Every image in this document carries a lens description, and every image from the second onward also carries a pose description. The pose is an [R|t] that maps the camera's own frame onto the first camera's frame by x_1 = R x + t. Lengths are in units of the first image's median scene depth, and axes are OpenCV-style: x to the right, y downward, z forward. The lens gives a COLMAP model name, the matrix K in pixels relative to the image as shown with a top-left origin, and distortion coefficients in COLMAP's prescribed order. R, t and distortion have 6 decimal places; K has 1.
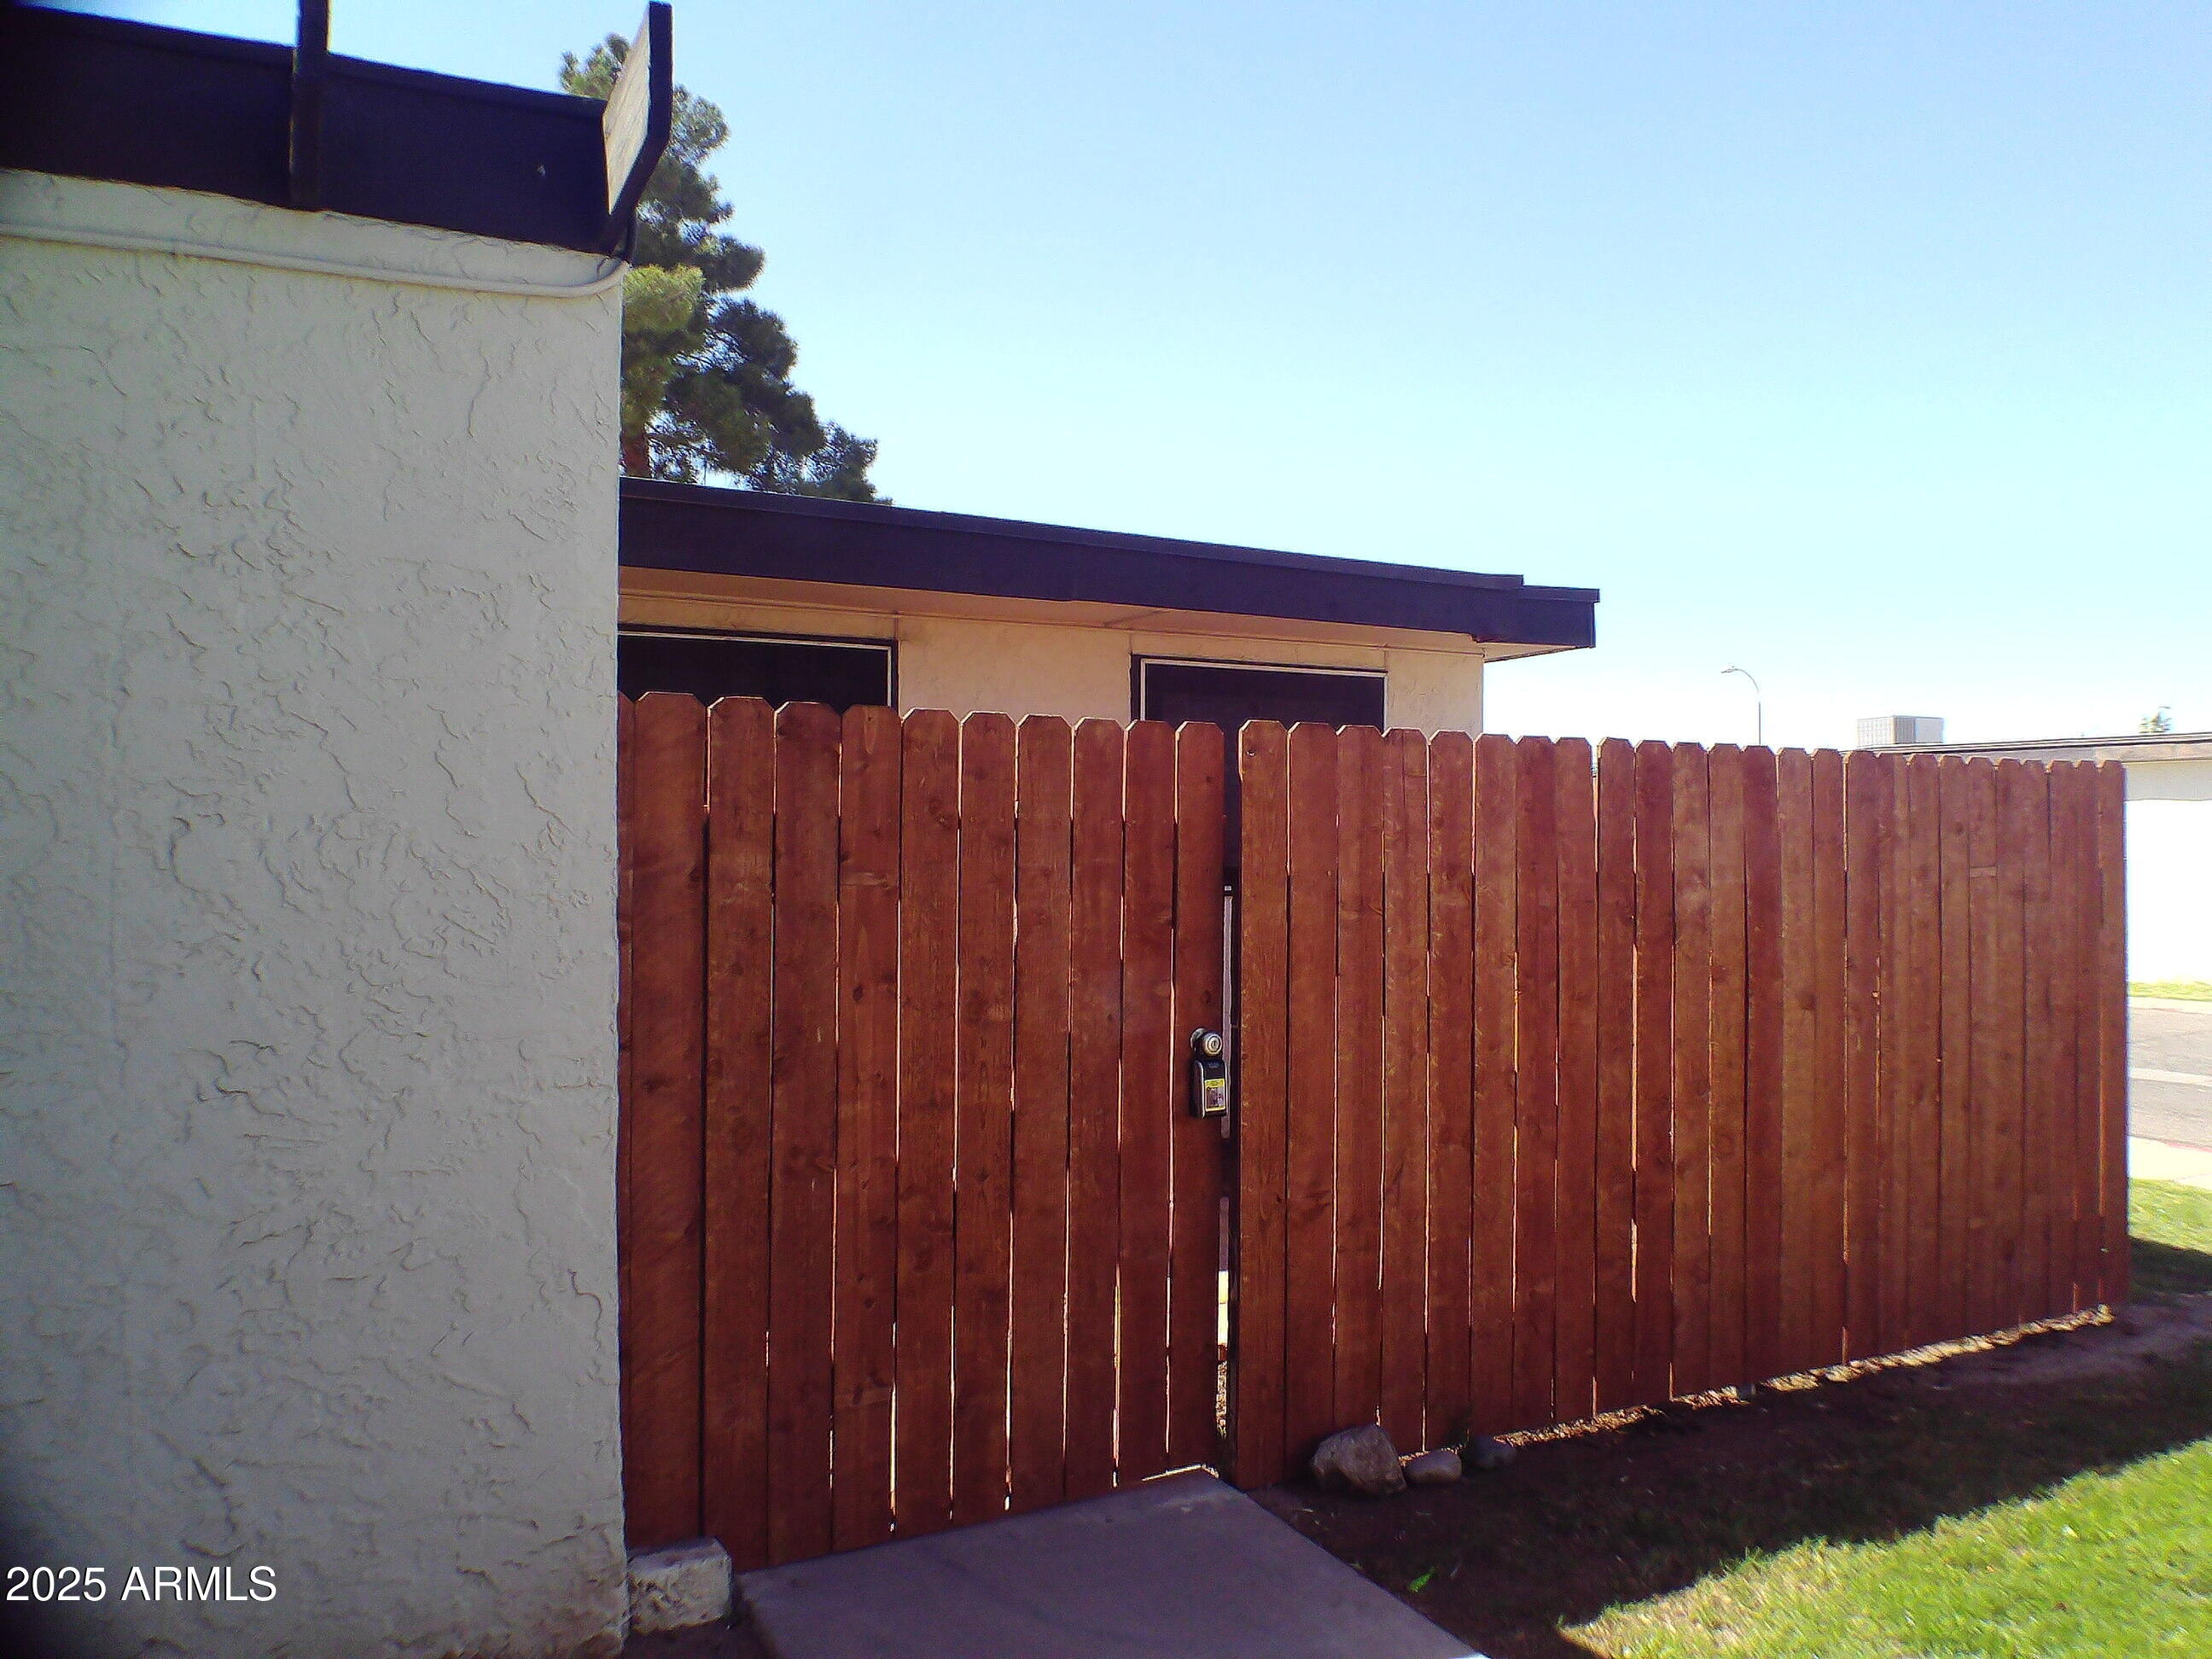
lens RADIAL K [[1707.9, 0, 1188.1], [0, 1707.9, 831.6], [0, 0, 1]] dist [0.037031, -0.106061]
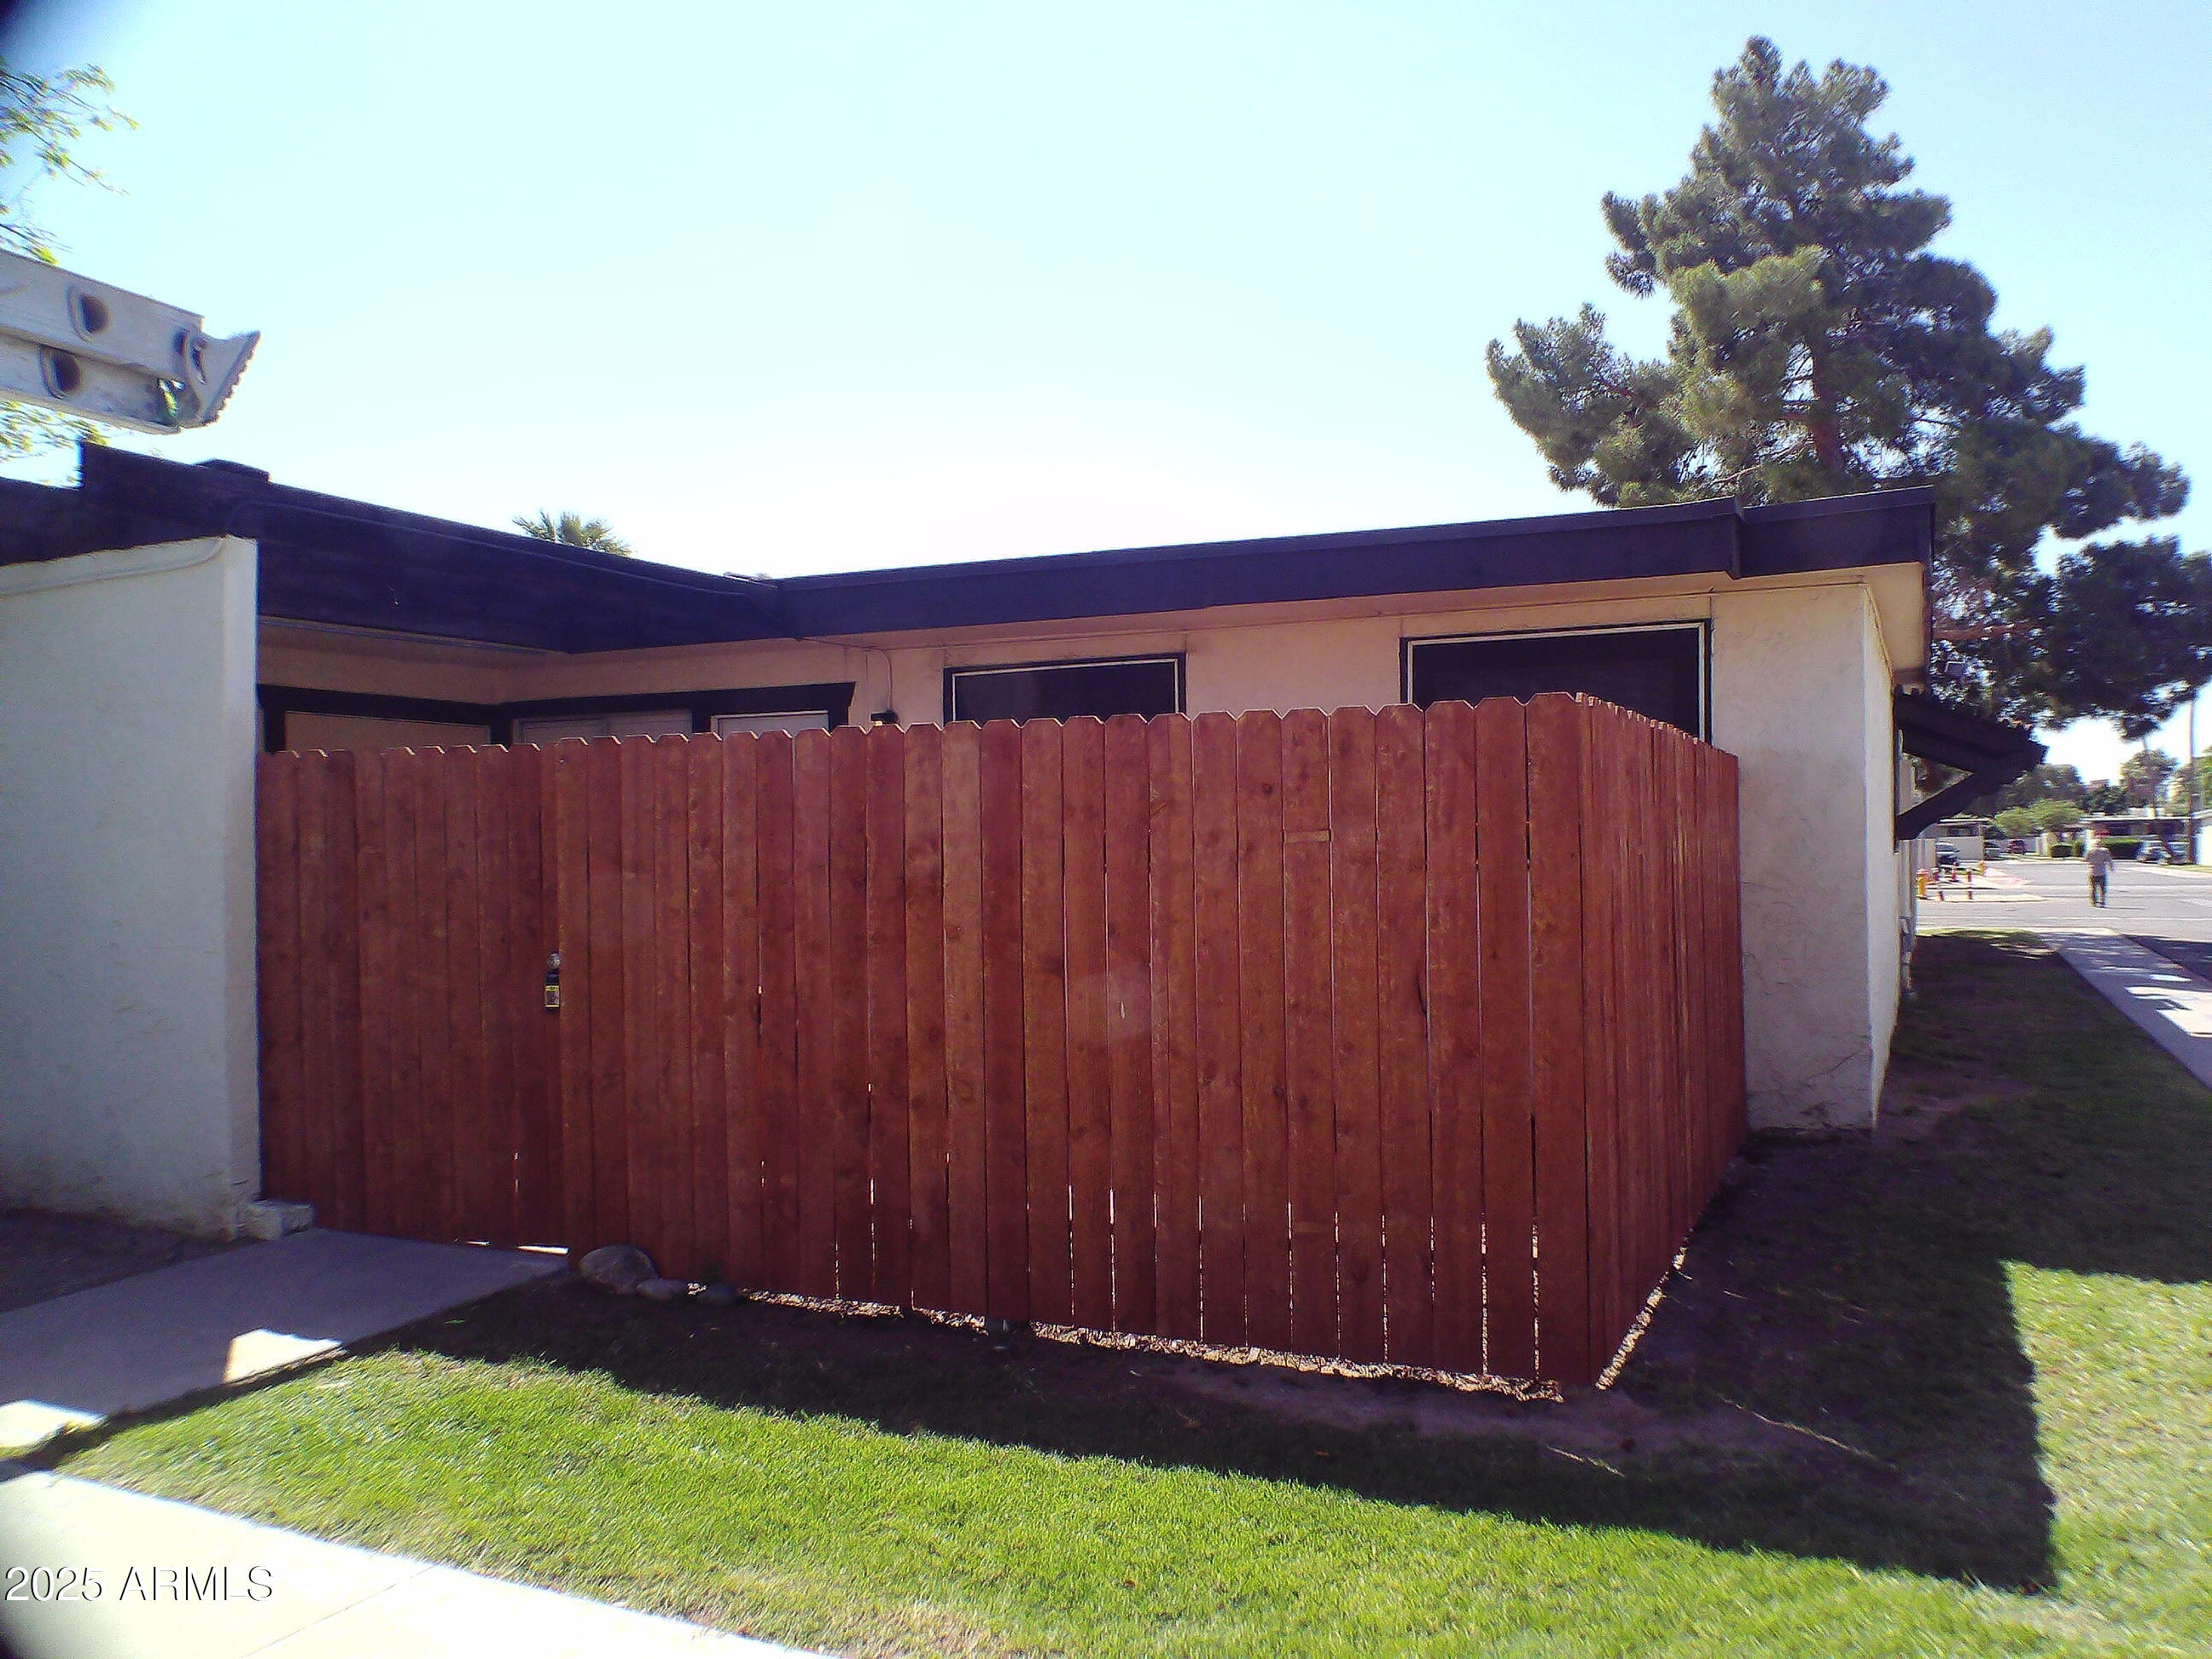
lens RADIAL K [[1707.9, 0, 1188.1], [0, 1707.9, 831.6], [0, 0, 1]] dist [0.037031, -0.106061]
pose [[0.604497, -0.014749, -0.796471, 1.263616], [0.022789, 0.999740, -0.001216, 0.022708], [0.796281, -0.017416, 0.604676, 0.456894]]
